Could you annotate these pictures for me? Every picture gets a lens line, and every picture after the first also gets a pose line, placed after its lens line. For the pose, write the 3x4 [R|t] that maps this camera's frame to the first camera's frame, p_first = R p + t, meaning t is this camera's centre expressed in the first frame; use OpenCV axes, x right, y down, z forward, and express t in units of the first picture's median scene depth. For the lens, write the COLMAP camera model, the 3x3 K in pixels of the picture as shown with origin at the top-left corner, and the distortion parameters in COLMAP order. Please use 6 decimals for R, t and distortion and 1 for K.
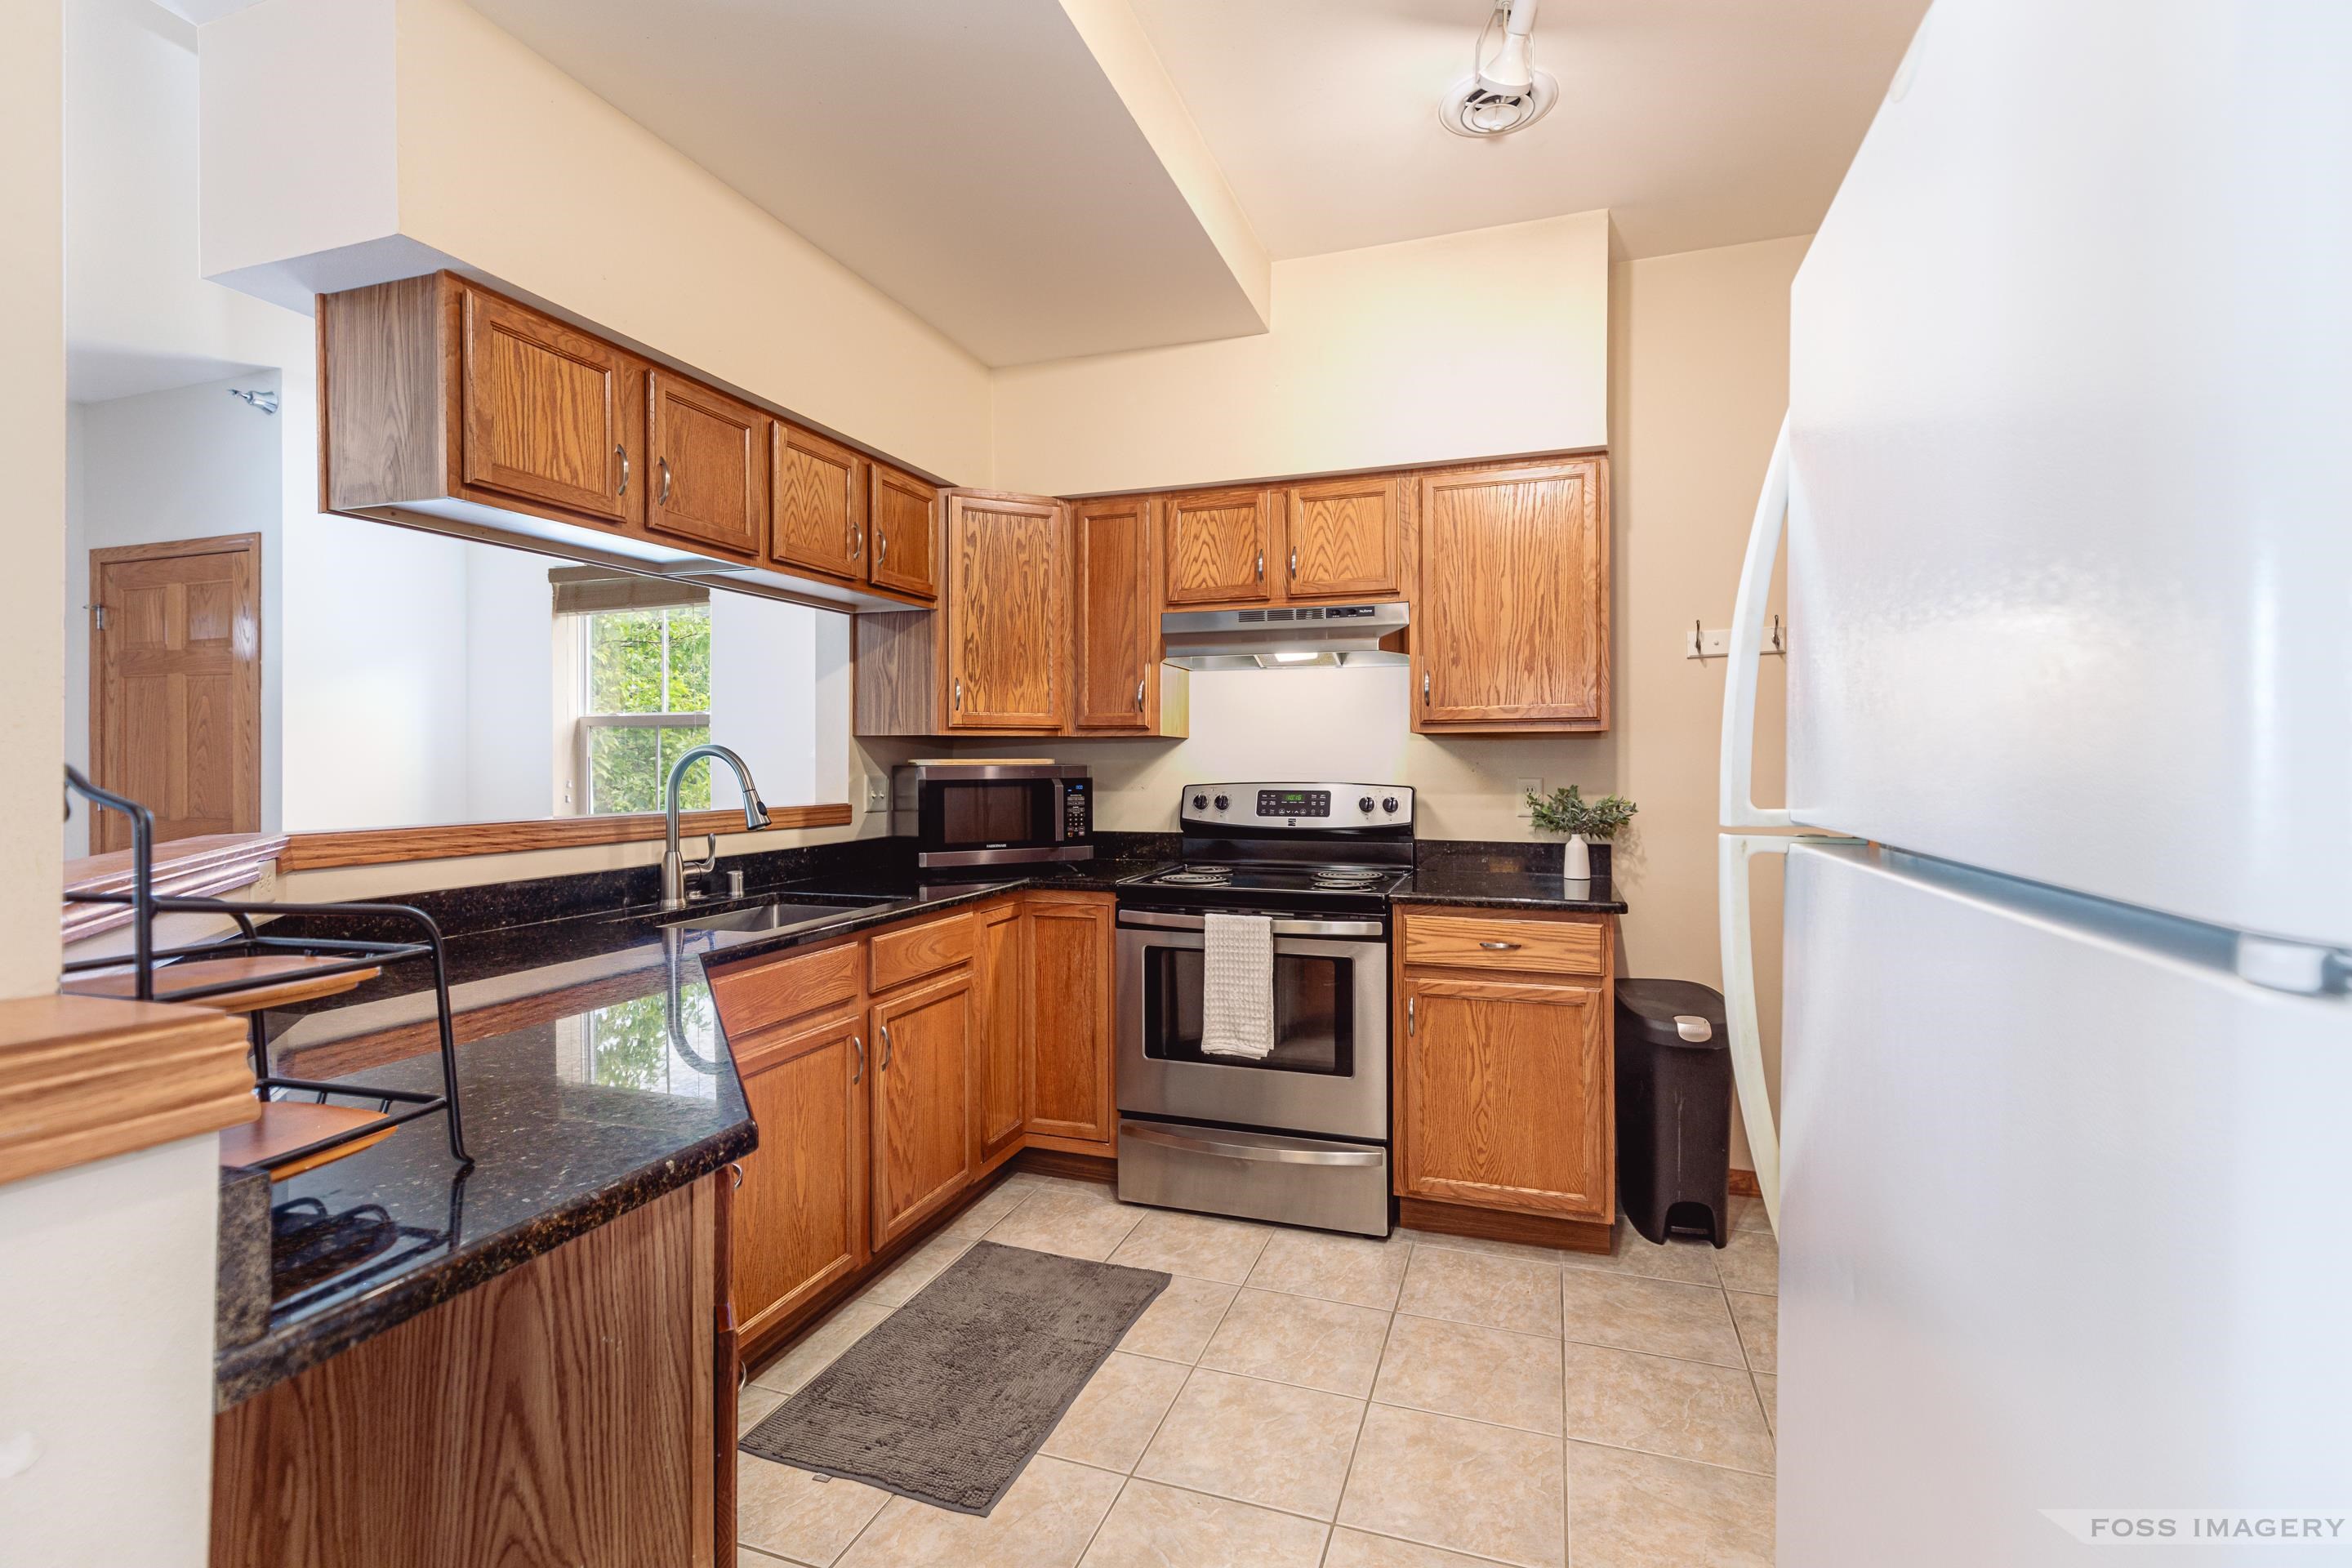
lens RADIAL K [[1082.5, 0, 1145.7], [0, 1082.5, 764.0], [0, 0, 1]] dist [0.015279, -0.005895]
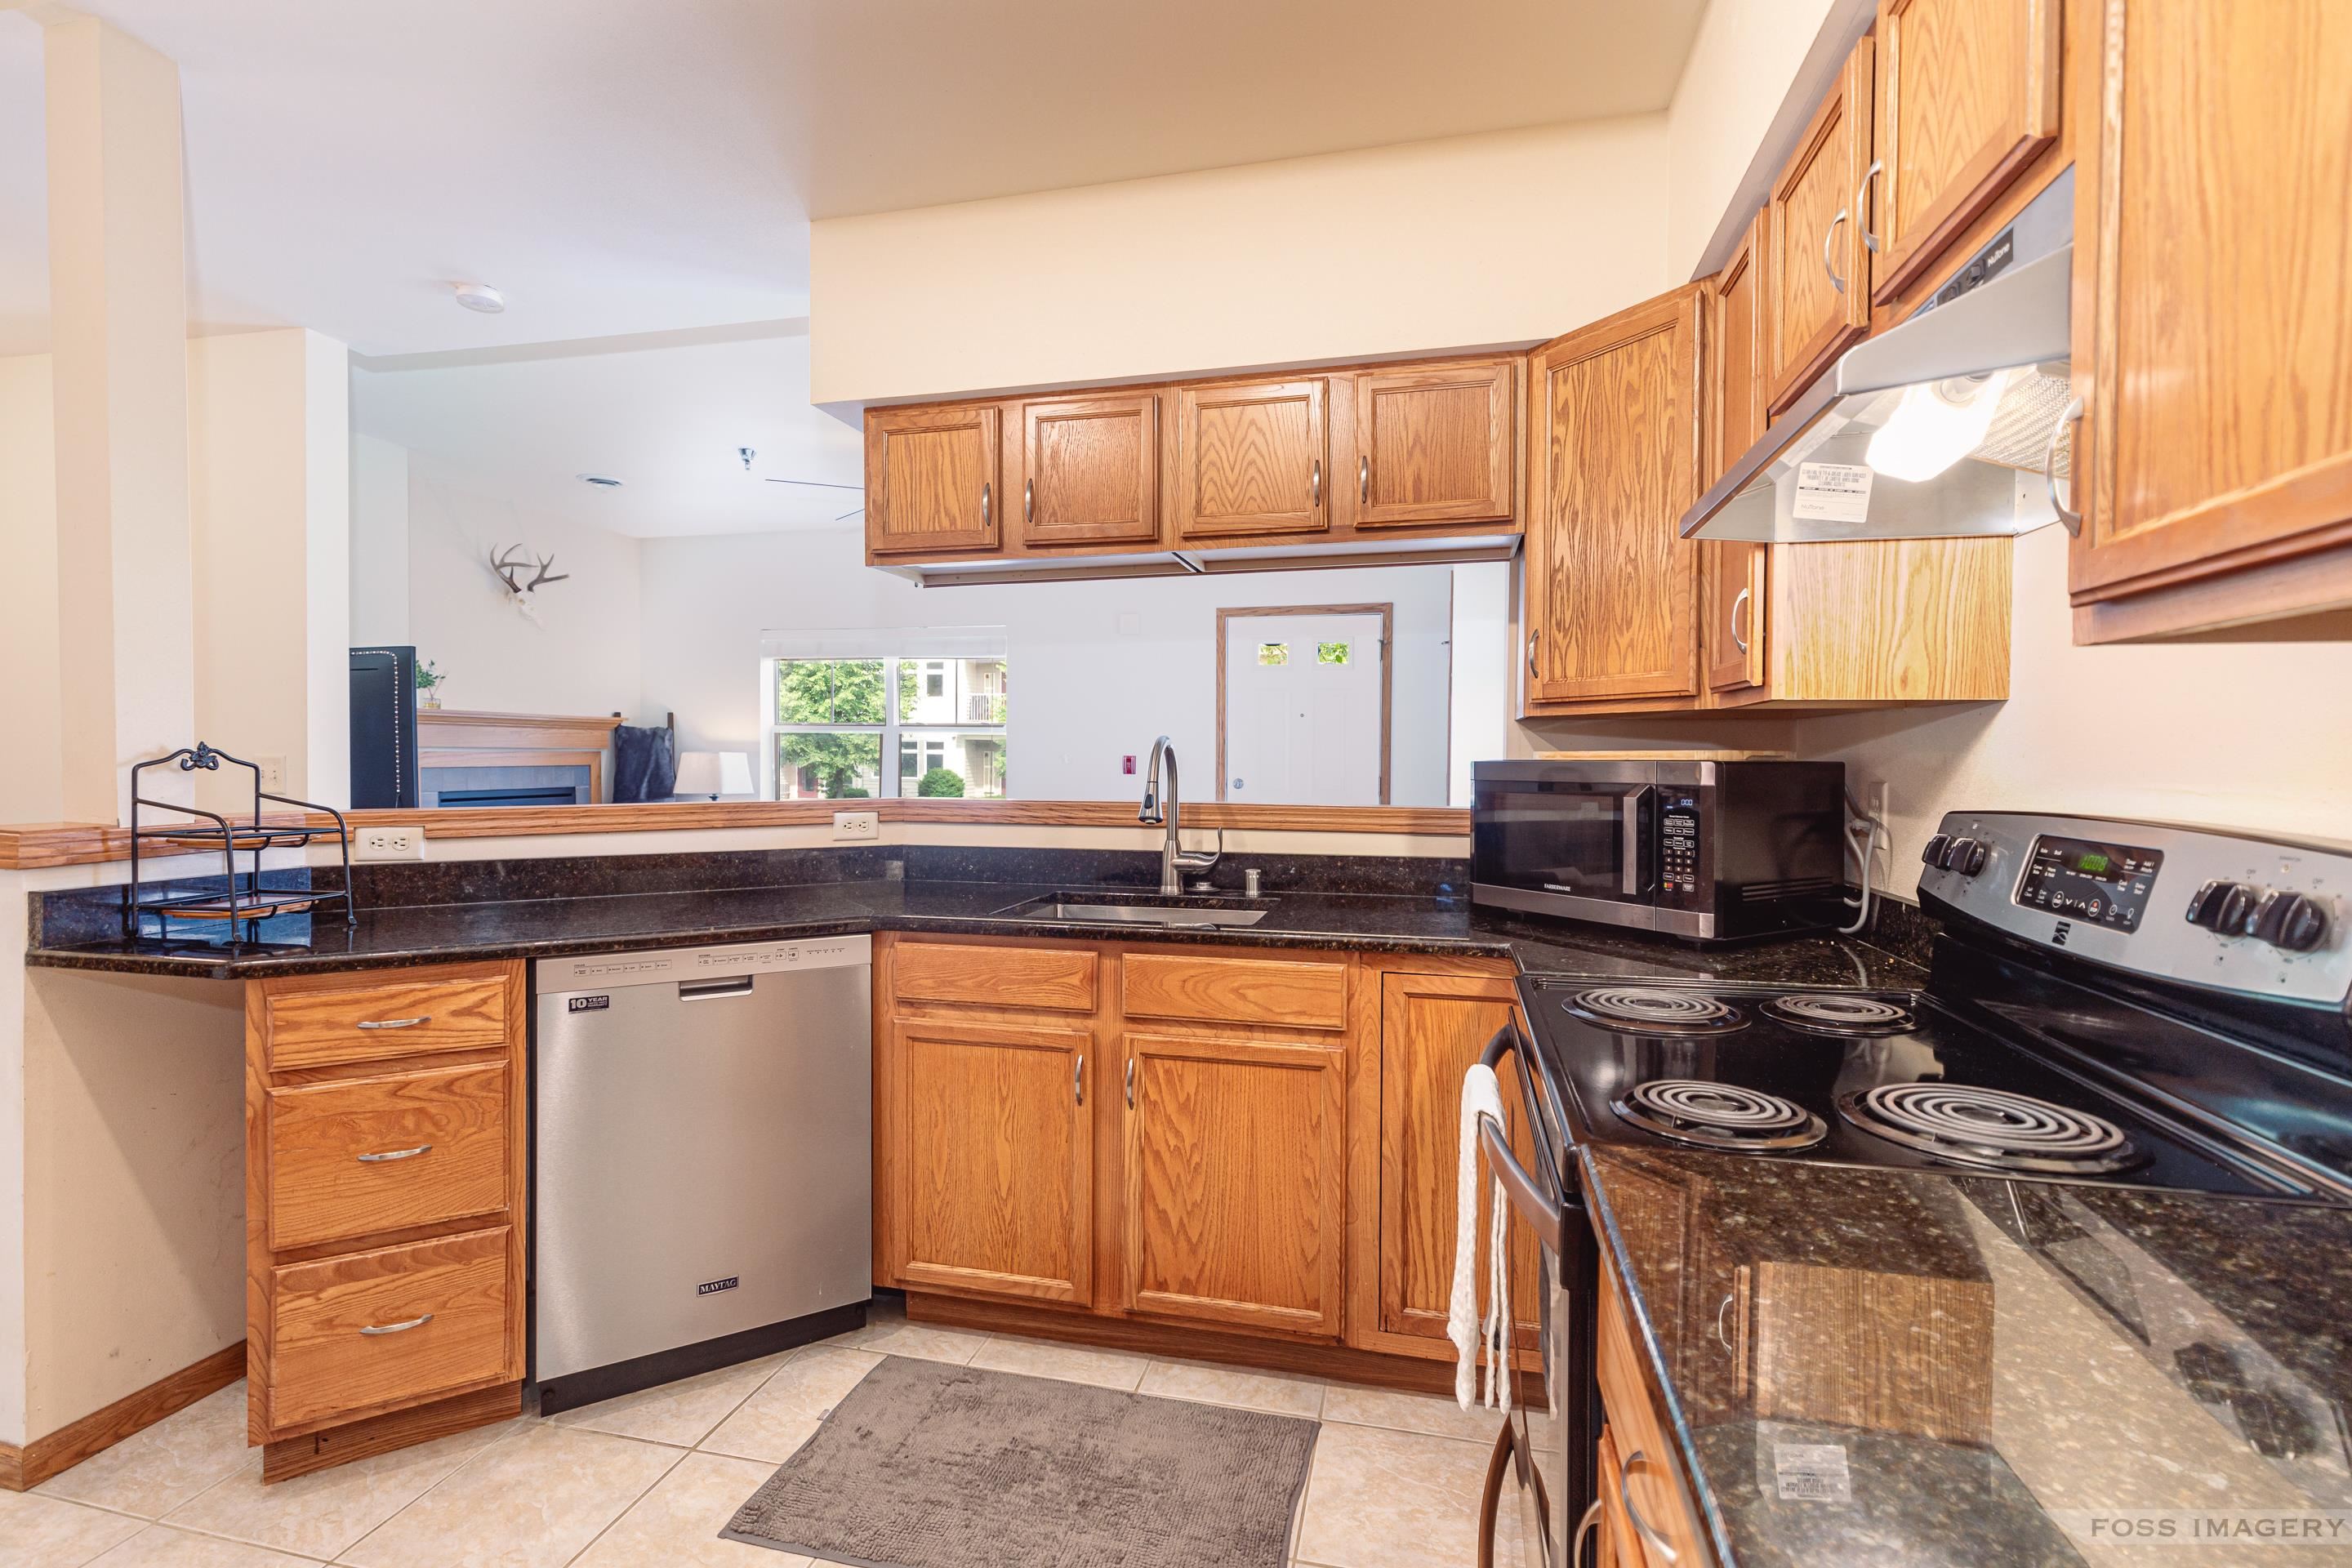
lens RADIAL K [[1082.5, 0, 1209.9], [0, 1082.5, 768.9], [0, 0, 1]] dist [0.015279, -0.005895]
pose [[0.121838, 0.014940, -0.992438, 0.464383], [-0.005790, 0.999880, 0.014342, -0.001857], [0.992533, 0.003999, 0.121910, 0.712991]]
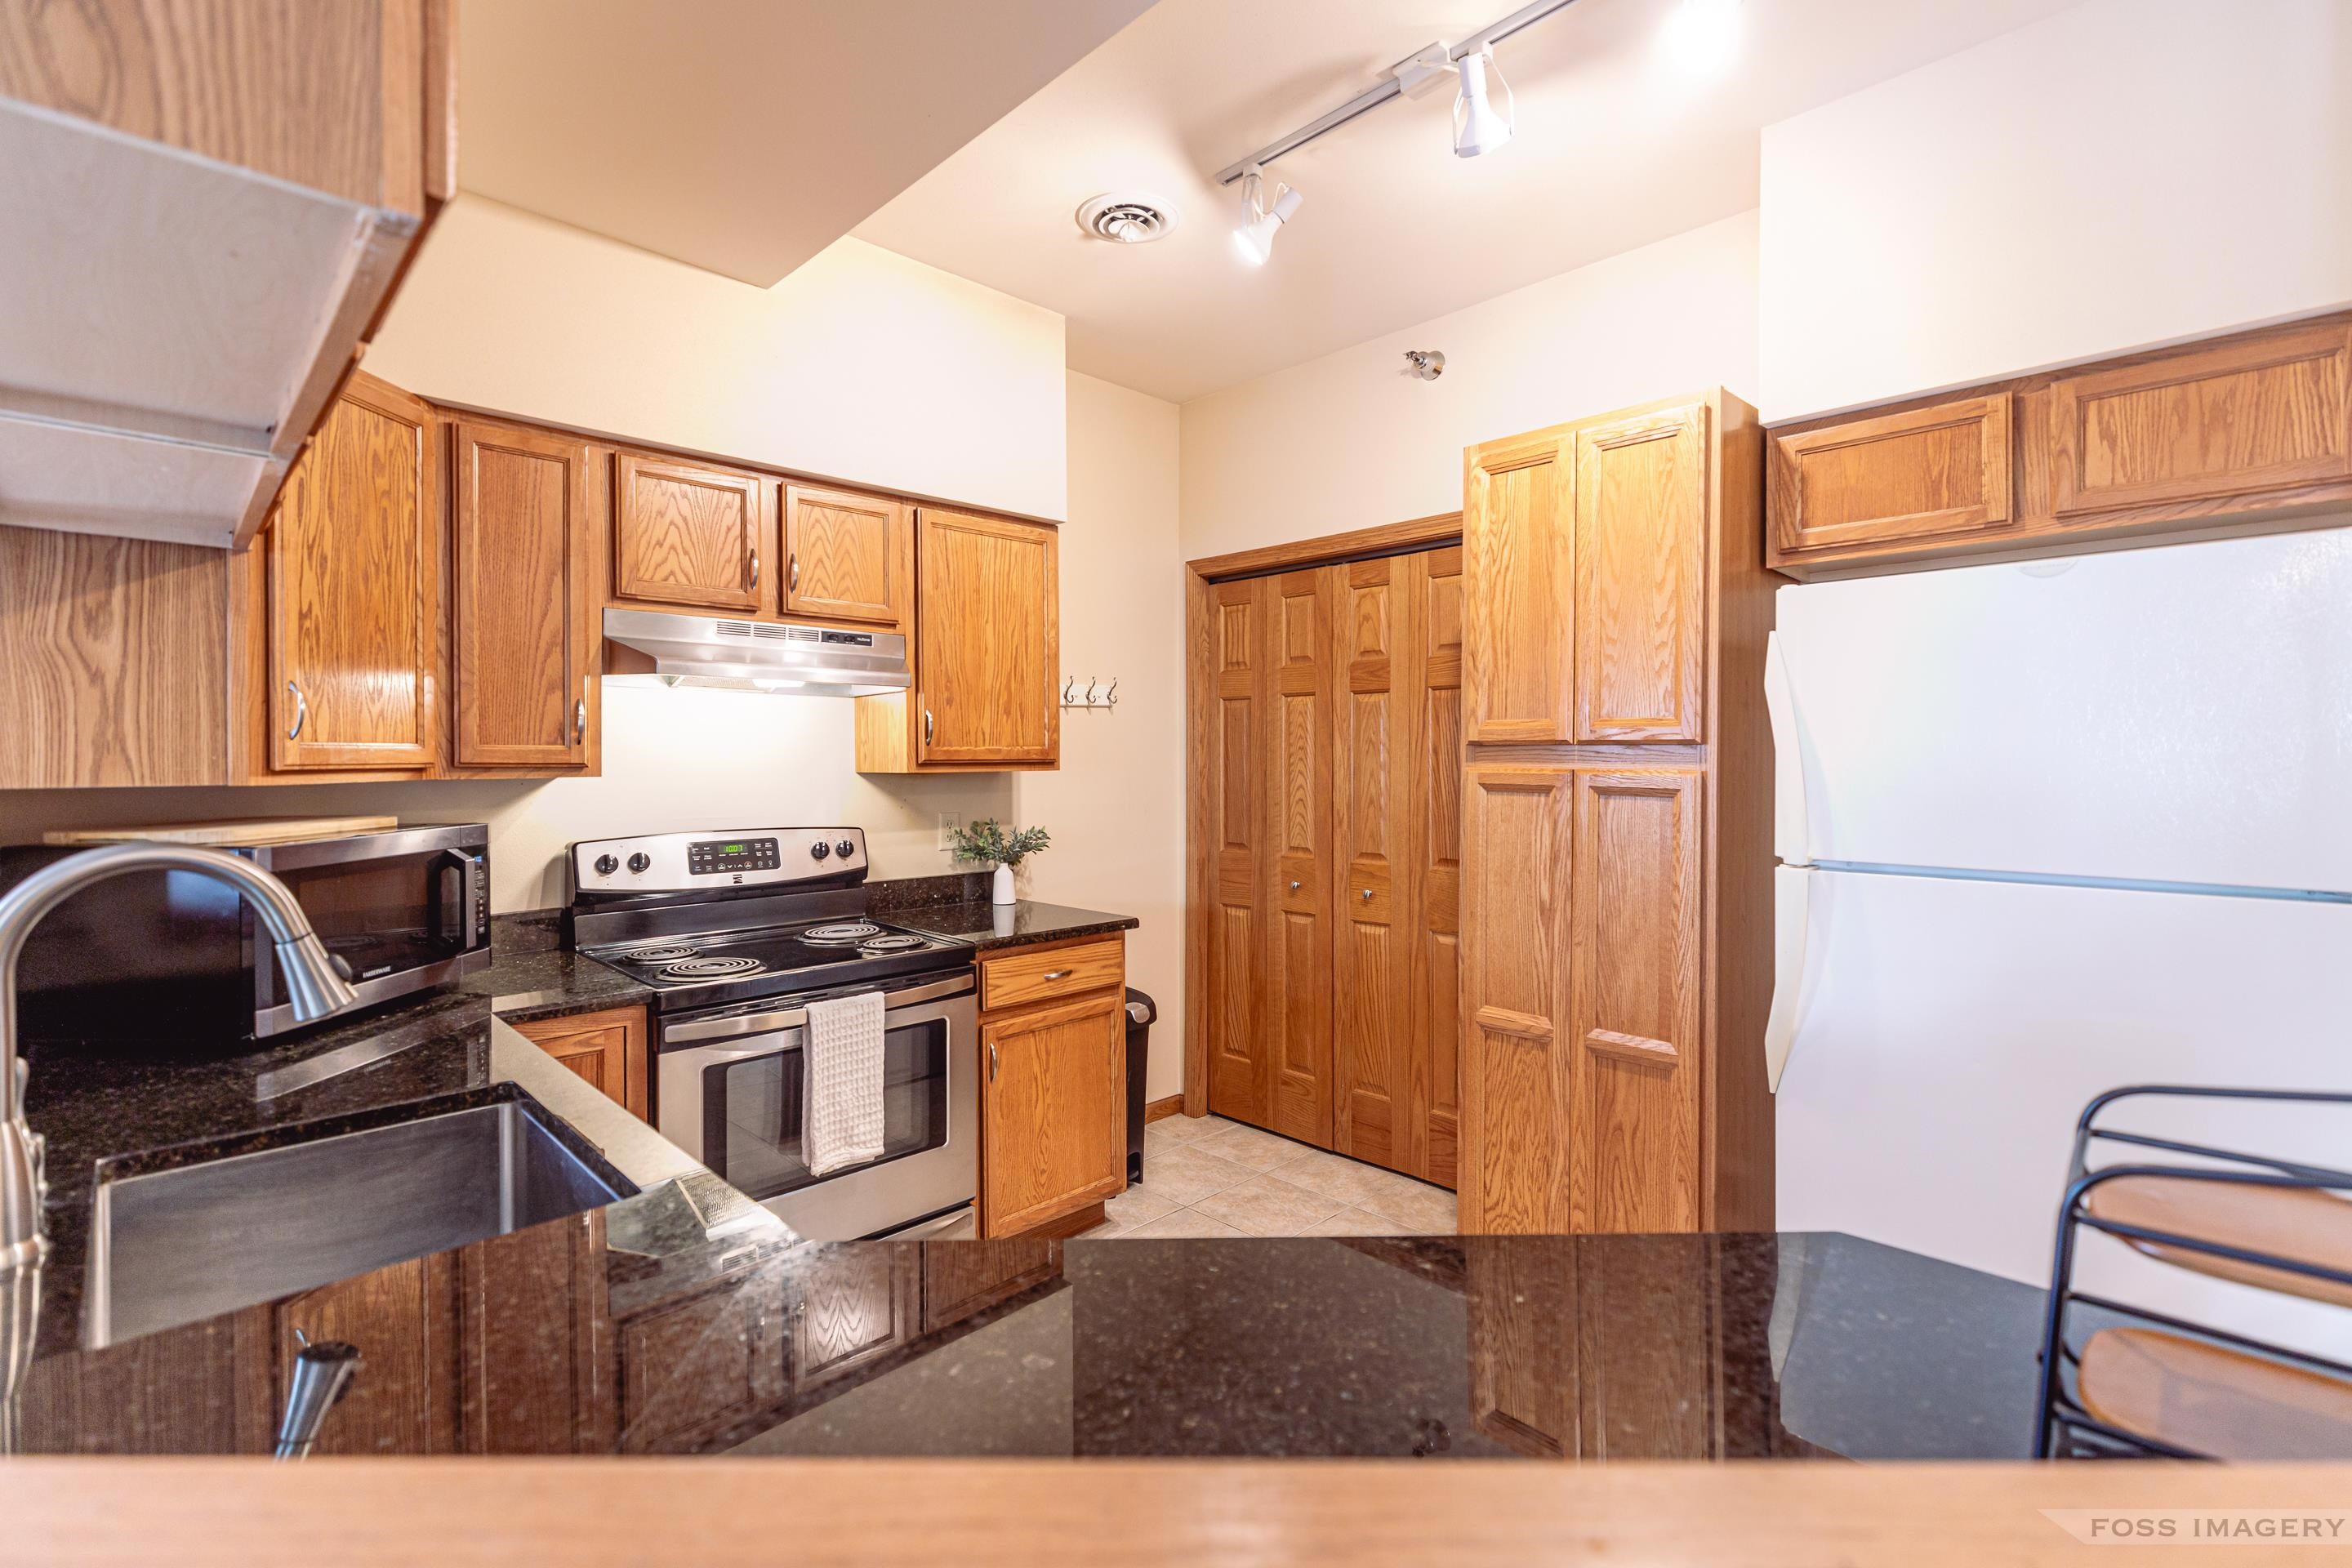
lens RADIAL K [[1082.5, 0, 1196.2], [0, 1082.5, 762.2], [0, 0, 1]] dist [0.015279, -0.005895]
pose [[0.420088, -0.004344, 0.907473, -0.483221], [0.004385, 0.999987, 0.002757, -0.037126], [-0.907473, 0.002821, 0.420102, 0.344553]]
